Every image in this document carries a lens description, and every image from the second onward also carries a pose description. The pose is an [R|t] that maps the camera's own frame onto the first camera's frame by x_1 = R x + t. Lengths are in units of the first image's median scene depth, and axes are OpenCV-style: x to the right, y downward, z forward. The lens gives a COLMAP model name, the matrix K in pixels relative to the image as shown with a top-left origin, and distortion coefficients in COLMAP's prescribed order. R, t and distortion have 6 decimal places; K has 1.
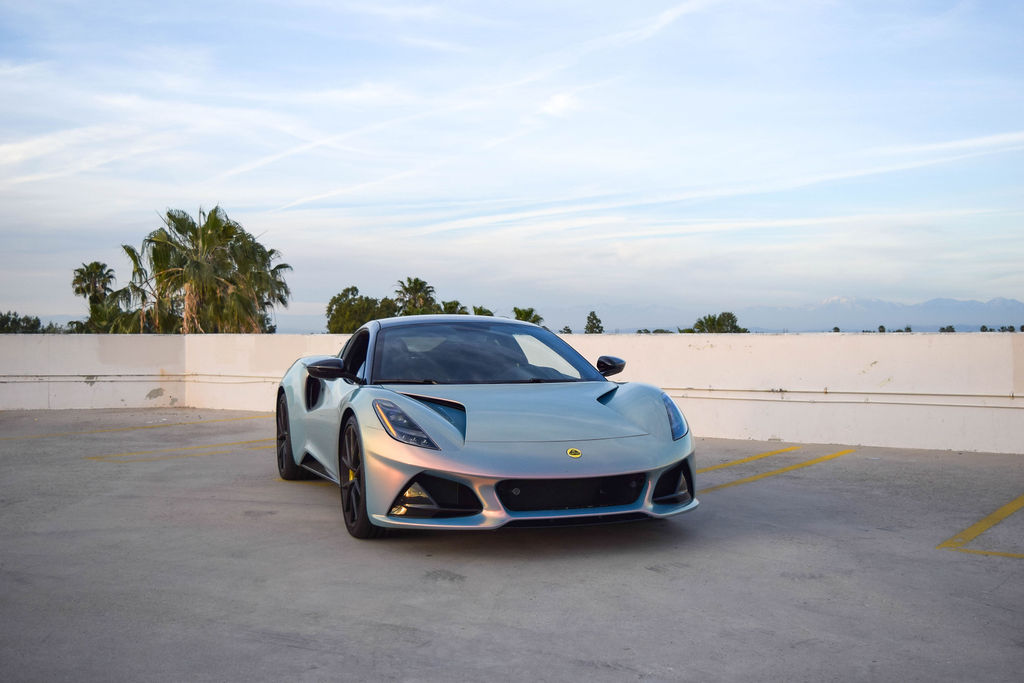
lens RADIAL K [[1108.5, 0, 510.0], [0, 1108.5, 319.1], [0, 0, 1]] dist [-0.066664, 0.012216]
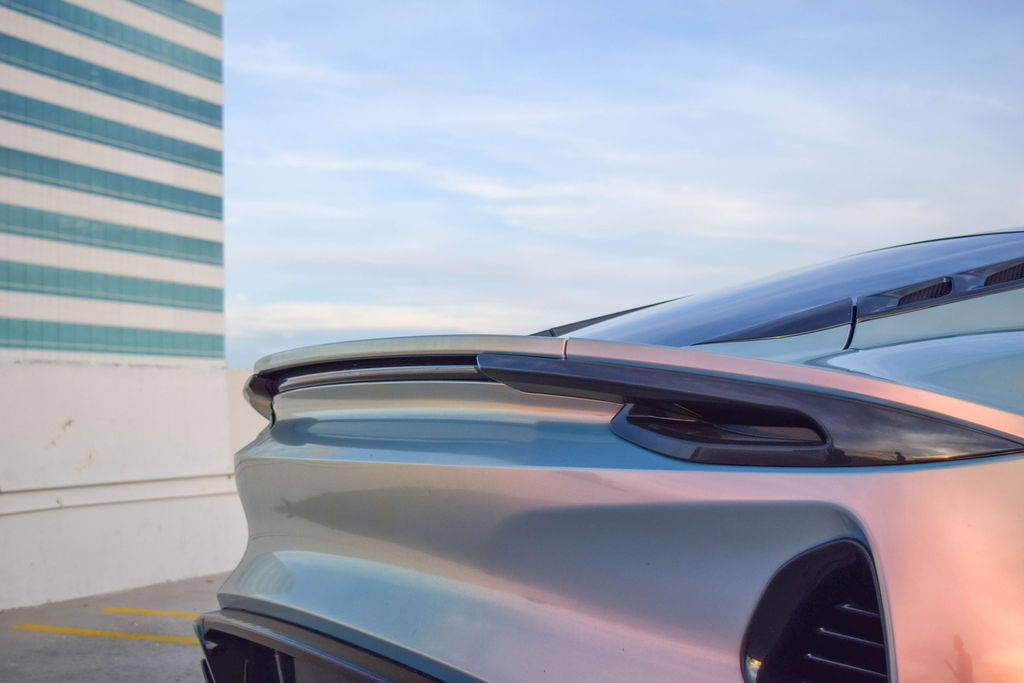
lens RADIAL K [[1407.1, 0, 512.0], [0, 1407.1, 341.5], [0, 0, 1]] dist [-0.056985, 0.034128]
pose [[-0.206075, 0.057056, 0.976871, -0.428513], [0.000019, 0.998299, -0.058303, 0.056234], [-0.978536, -0.011997, -0.205726, 1.325657]]
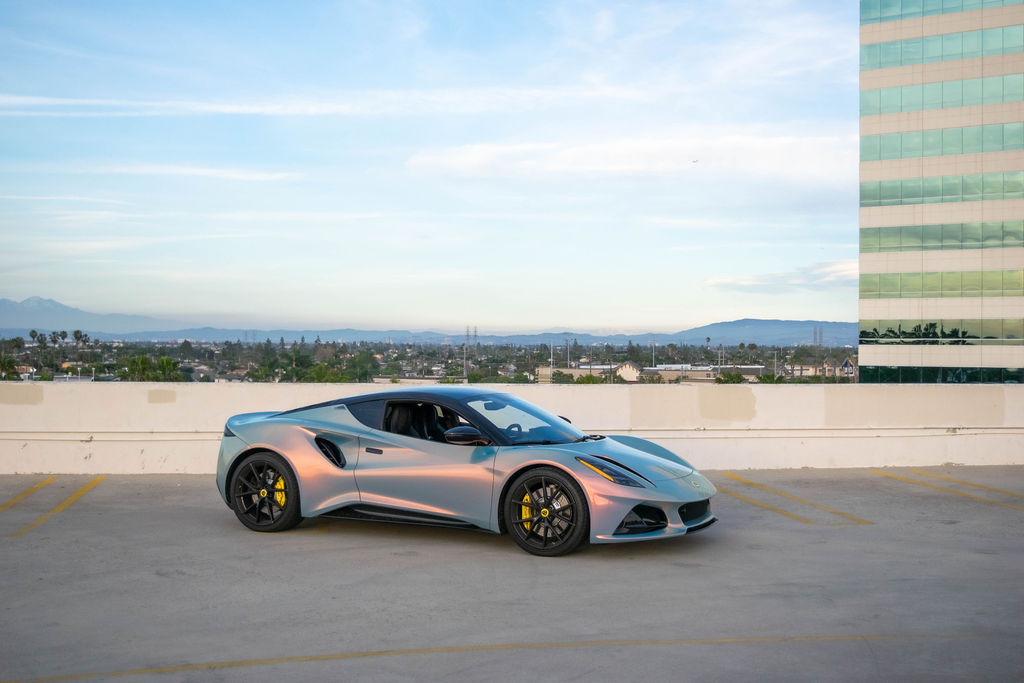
lens RADIAL K [[1295.6, 0, 512.0], [0, 1295.6, 341.5], [0, 0, 1]] dist [-0.024635, -0.058007]
pose [[0.707823, 0.009784, 0.706323, -1.093978], [-0.021912, 0.999727, 0.008110, -0.071144], [-0.706050, -0.021218, 0.707844, -0.099782]]
